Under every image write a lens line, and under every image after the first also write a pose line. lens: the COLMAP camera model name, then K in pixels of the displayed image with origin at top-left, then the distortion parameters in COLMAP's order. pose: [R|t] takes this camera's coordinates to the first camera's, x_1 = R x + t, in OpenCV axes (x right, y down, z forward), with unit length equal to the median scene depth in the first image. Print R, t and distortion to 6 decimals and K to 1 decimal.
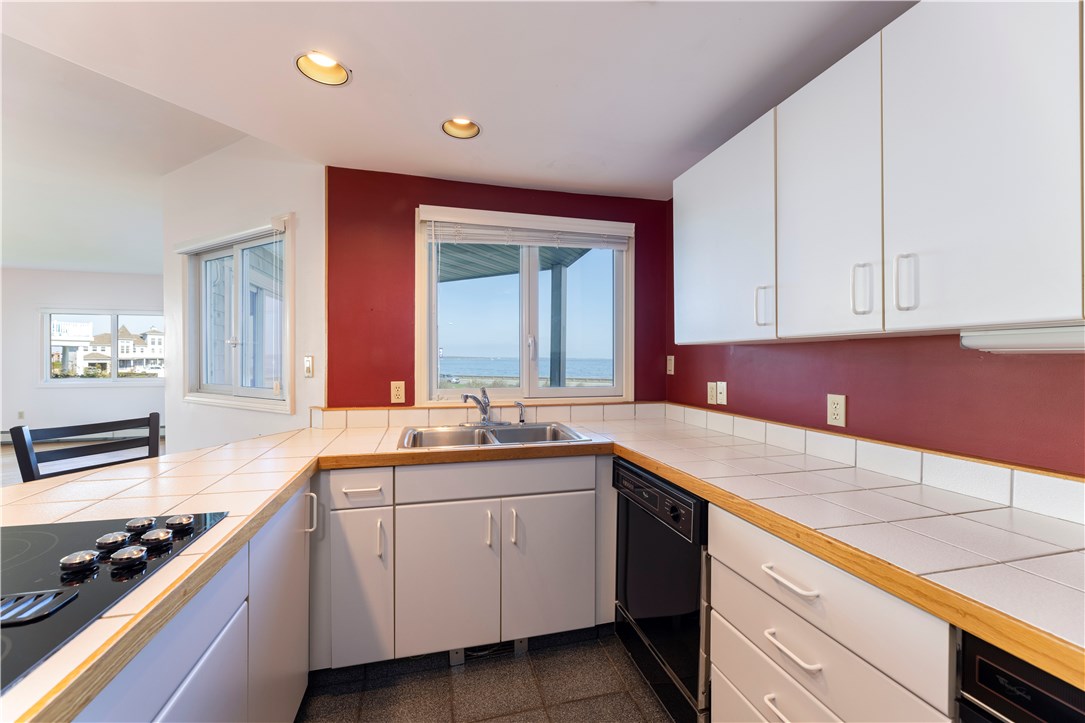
lens RADIAL K [[435.7, 0, 540.8], [0, 435.7, 359.6], [0, 0, 1]] dist [0.002939, 0.000382]
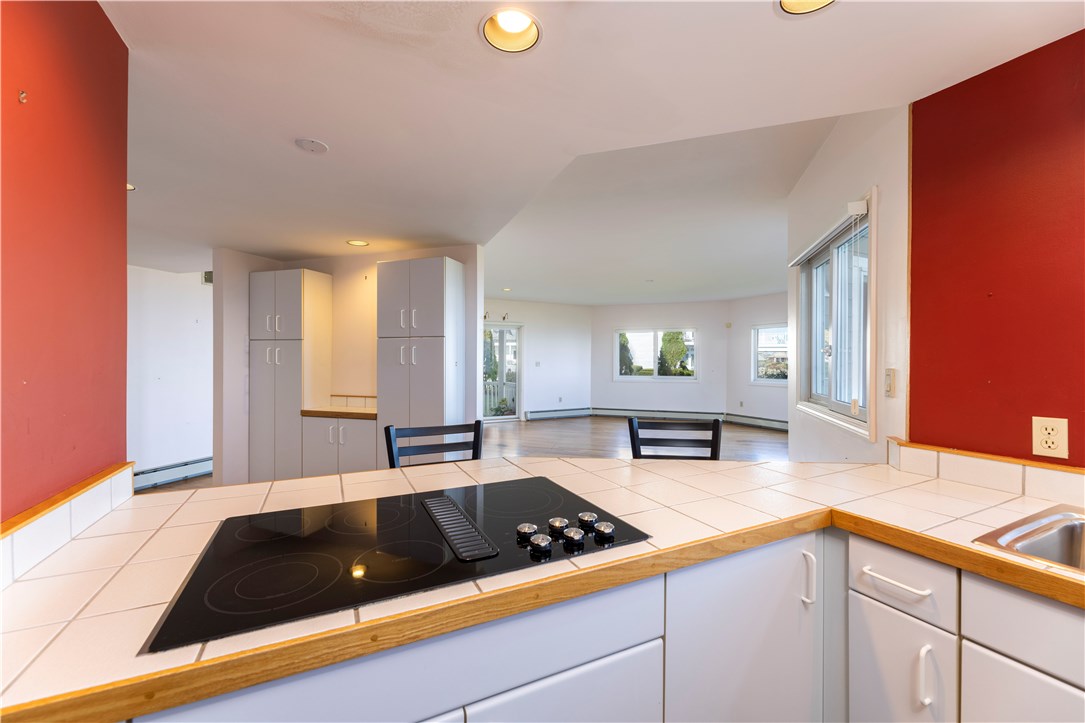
lens RADIAL K [[435.7, 0, 536.5], [0, 435.7, 364.1], [0, 0, 1]] dist [0.002939, 0.000382]
pose [[0.199935, 0.006447, -0.979788, 0.085076], [-0.003093, 0.999978, 0.005949, -0.019219], [0.979804, 0.001841, 0.199950, 0.256029]]
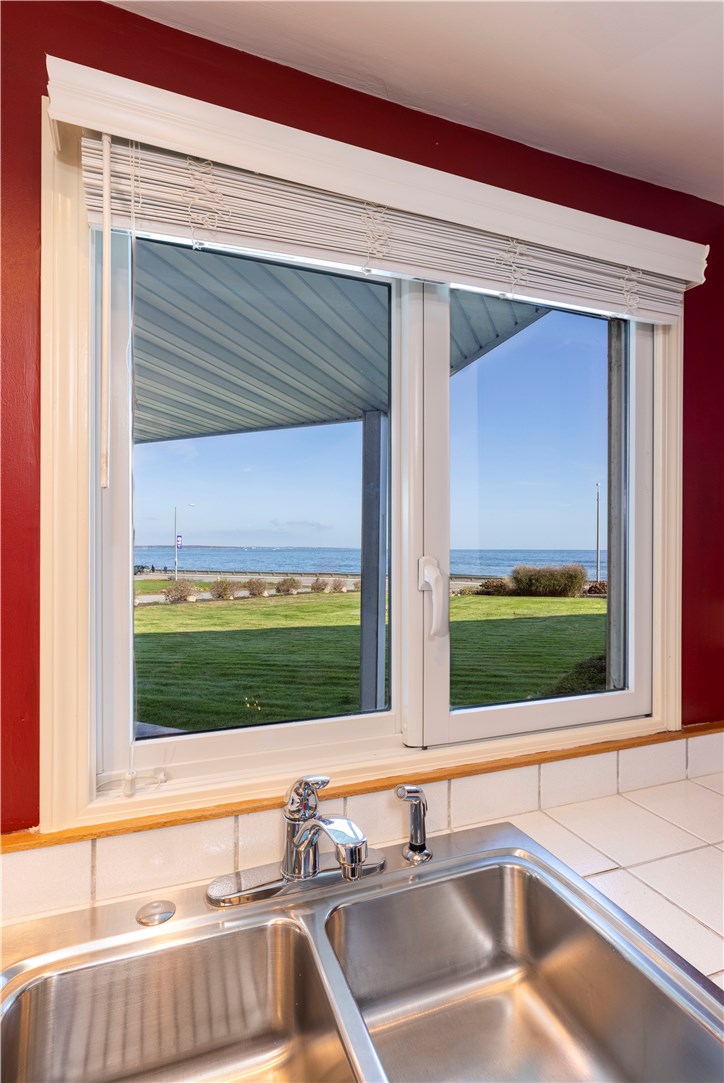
lens RADIAL K [[520.7, 0, 366.1], [0, 520.7, 550.8], [0, 0, 1]] dist [0.000521, -0.000420]
pose [[0.993176, 0.001372, 0.116619, -0.128179], [-0.001715, 0.999994, 0.002840, -0.069481], [-0.116615, -0.003021, 0.993173, 0.675225]]
